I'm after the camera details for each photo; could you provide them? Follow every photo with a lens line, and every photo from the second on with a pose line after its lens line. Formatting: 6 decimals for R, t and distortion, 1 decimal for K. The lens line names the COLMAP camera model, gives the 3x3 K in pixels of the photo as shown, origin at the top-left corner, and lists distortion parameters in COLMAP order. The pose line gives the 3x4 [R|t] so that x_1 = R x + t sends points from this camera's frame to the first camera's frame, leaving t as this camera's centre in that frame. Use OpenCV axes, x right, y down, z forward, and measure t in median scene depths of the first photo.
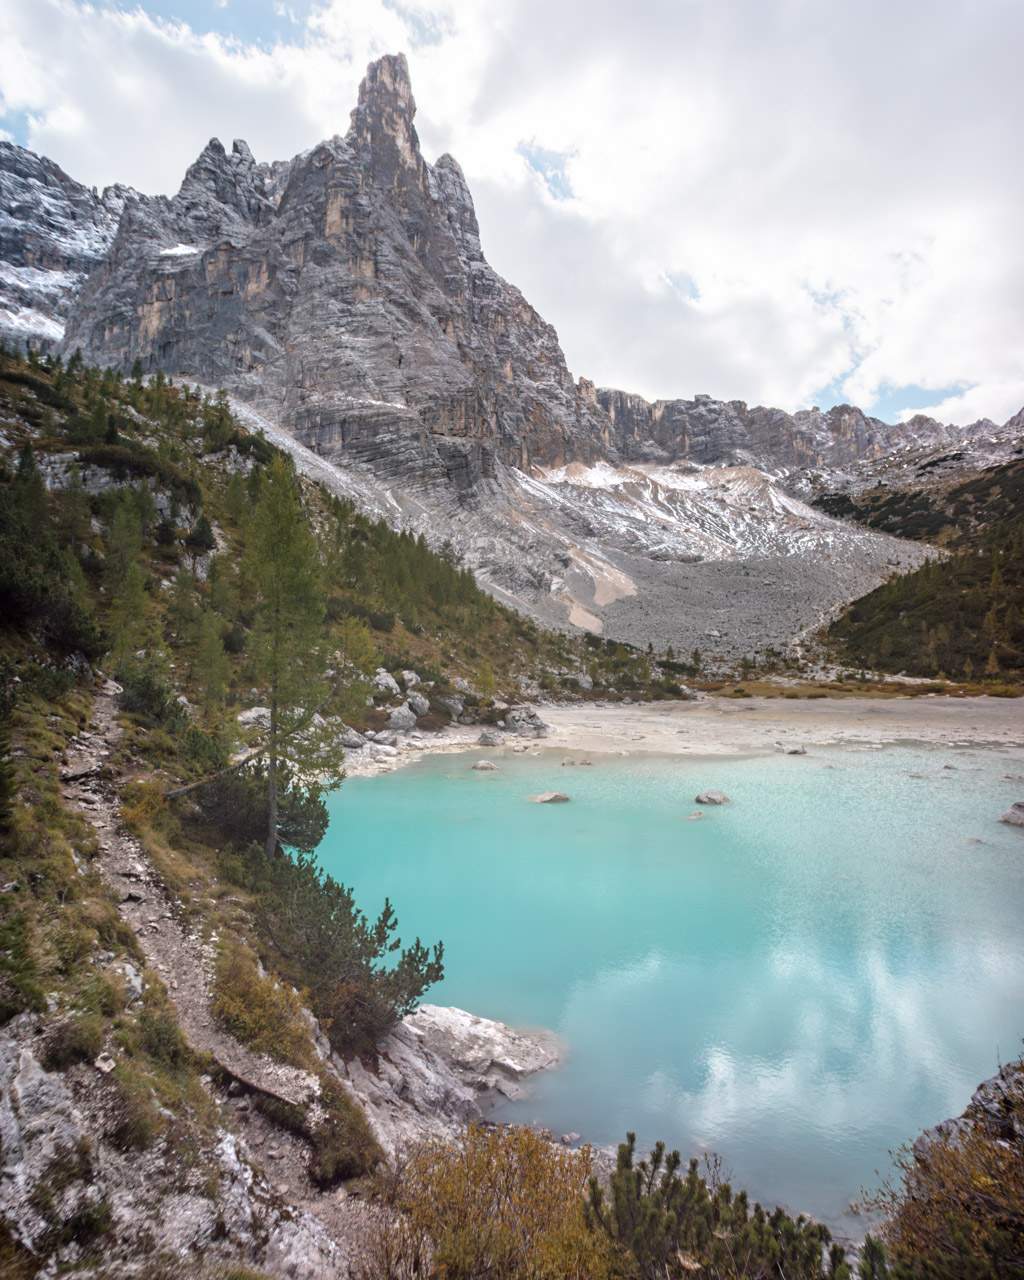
lens RADIAL K [[694.3, 0, 516.7], [0, 694.3, 641.9], [0, 0, 1]] dist [-0.042943, 0.016511]
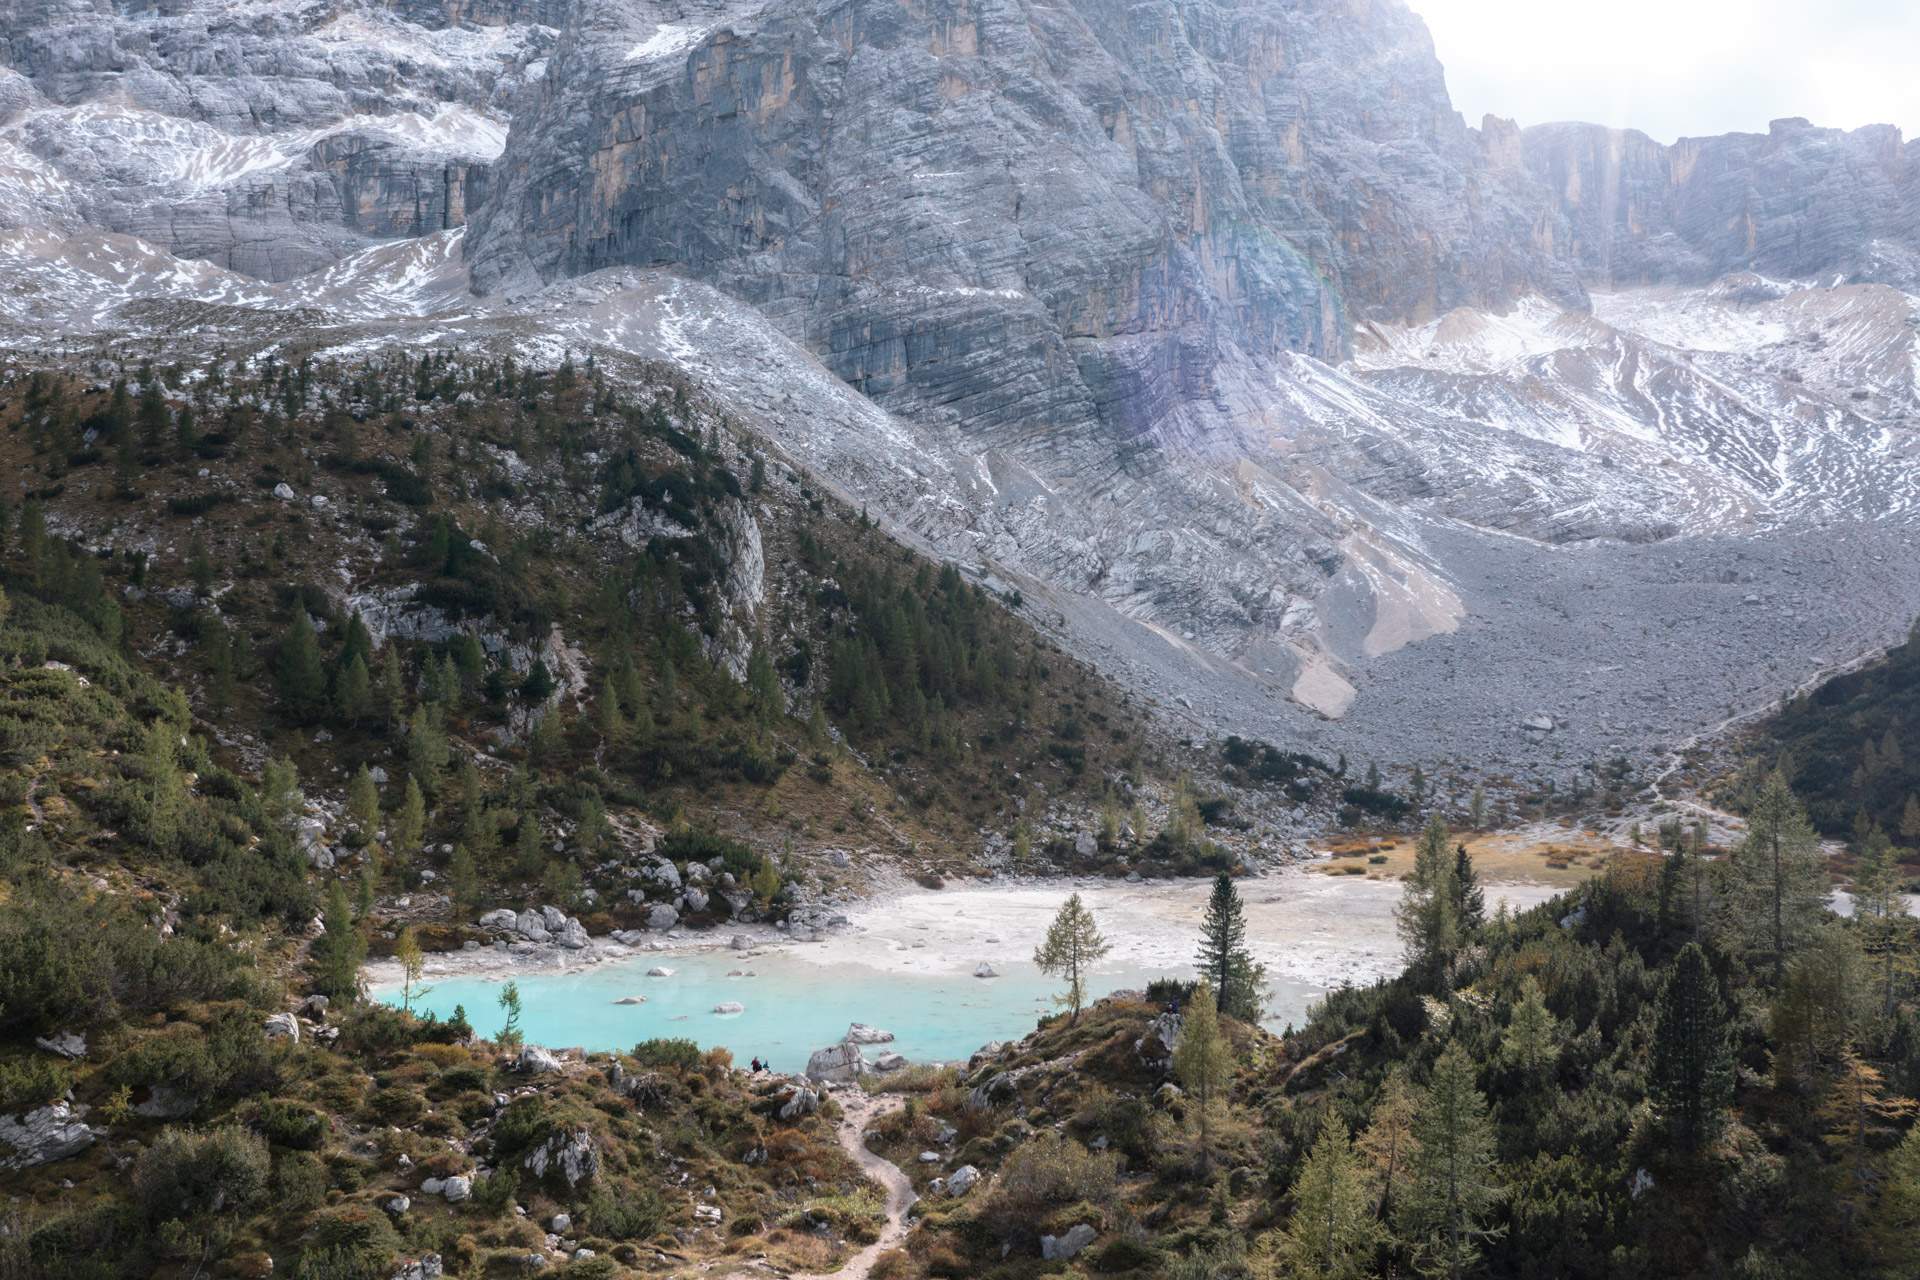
lens RADIAL K [[1559.7, 0, 1016.4], [0, 1559.7, 607.2], [0, 0, 1]] dist [-0.027616, -0.003807]
pose [[0.960088, -0.010485, -0.279502, 0.172988], [0.002022, 0.999531, -0.030548, -0.048231], [0.279691, 0.028764, 0.959659, -0.185474]]
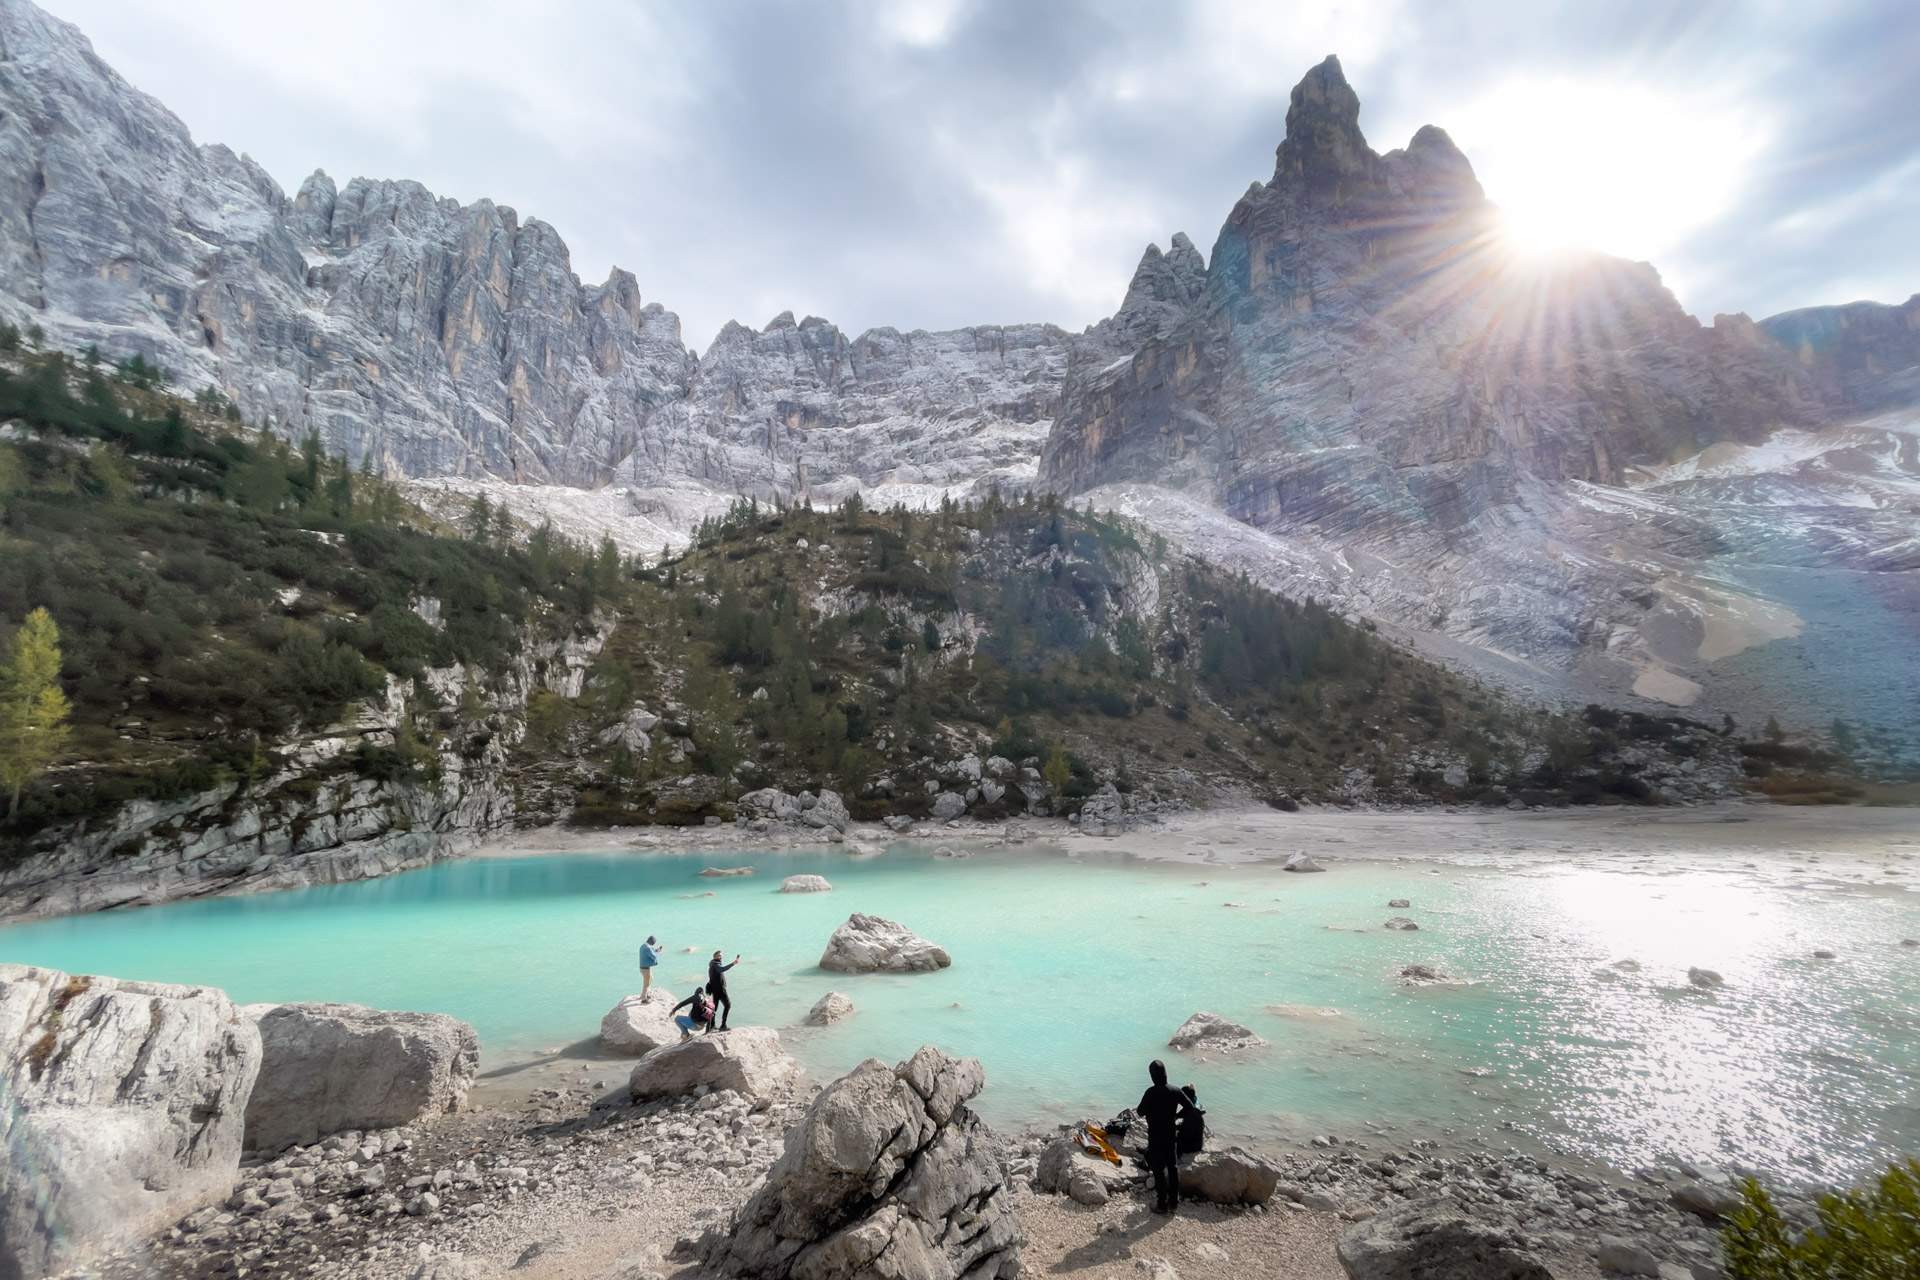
lens RADIAL K [[773.6, 0, 978.4], [0, 773.6, 653.9], [0, 0, 1]] dist [-0.026732, 0.008345]
pose [[0.715662, -0.115293, -0.688866, 0.109985], [0.033872, 0.990850, -0.130645, 0.008077], [0.697625, 0.070164, 0.713019, 0.048957]]
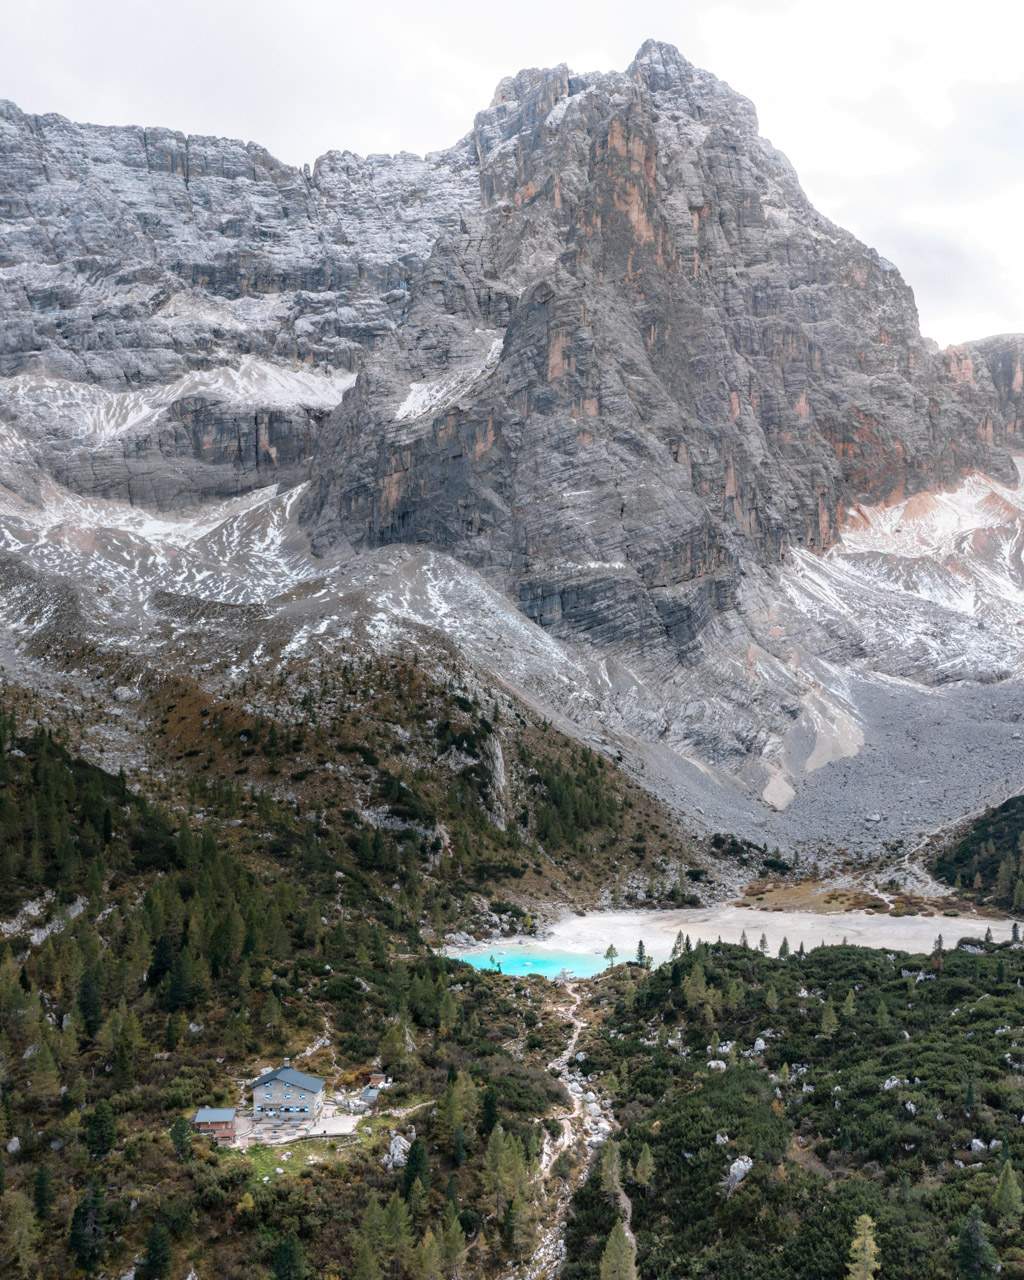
lens RADIAL K [[1330.2, 0, 607.8], [0, 1330.2, 709.9], [0, 0, 1]] dist [-0.039034, 0.000000]
pose [[0.951382, 0.000042, -0.308014, 0.391736], [0.016024, 0.998639, 0.049632, -0.215501], [0.307597, -0.052154, 0.950086, -0.814571]]
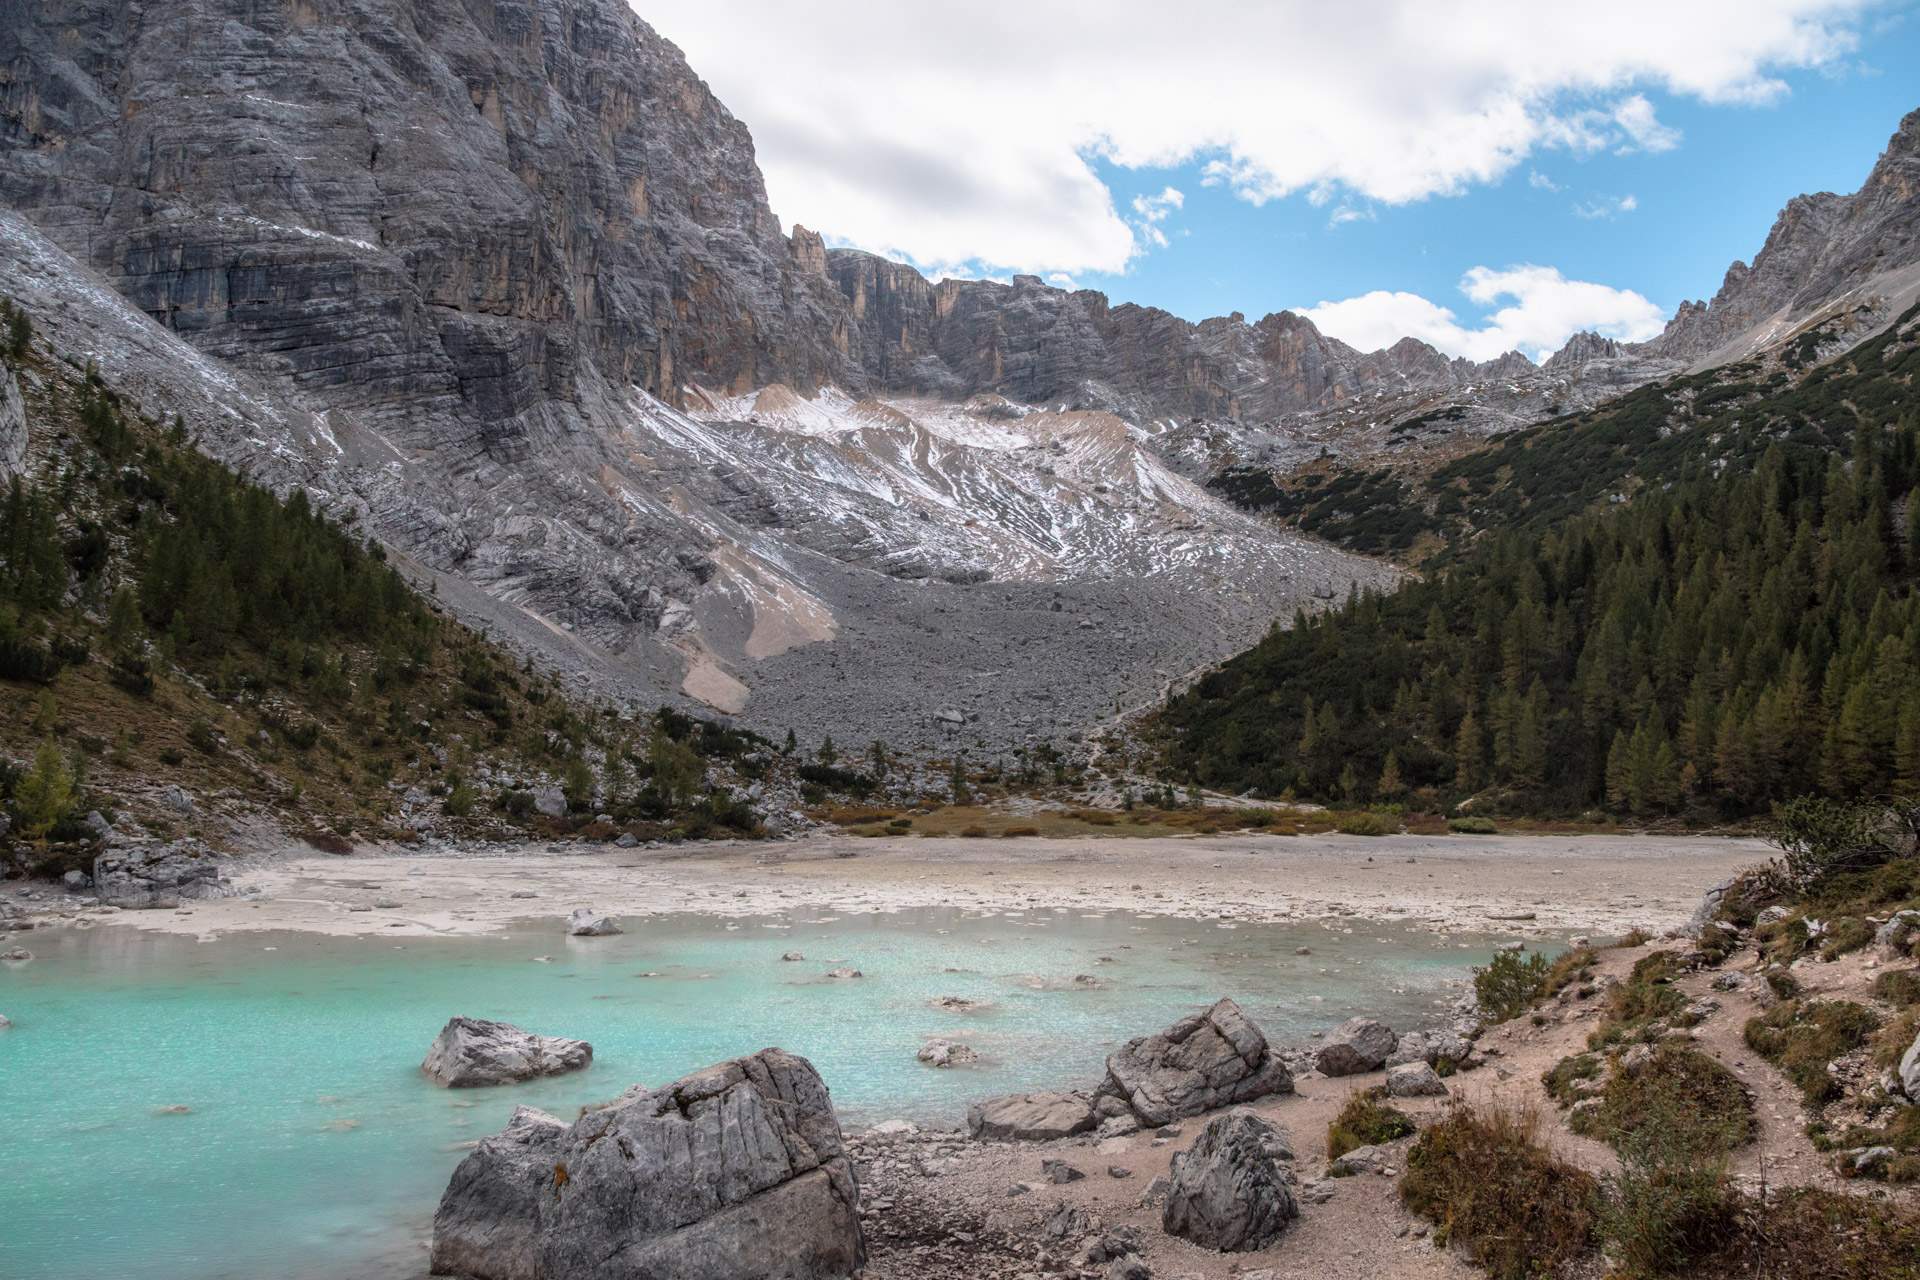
lens RADIAL K [[1344.6, 0, 953.0], [0, 1344.6, 644.6], [0, 0, 1]] dist [-0.027576, 0.006591]
pose [[0.983111, 0.026976, 0.181009, 0.075649], [-0.014635, 0.997497, -0.069171, 0.003393], [-0.182422, 0.065354, 0.981046, 0.005578]]
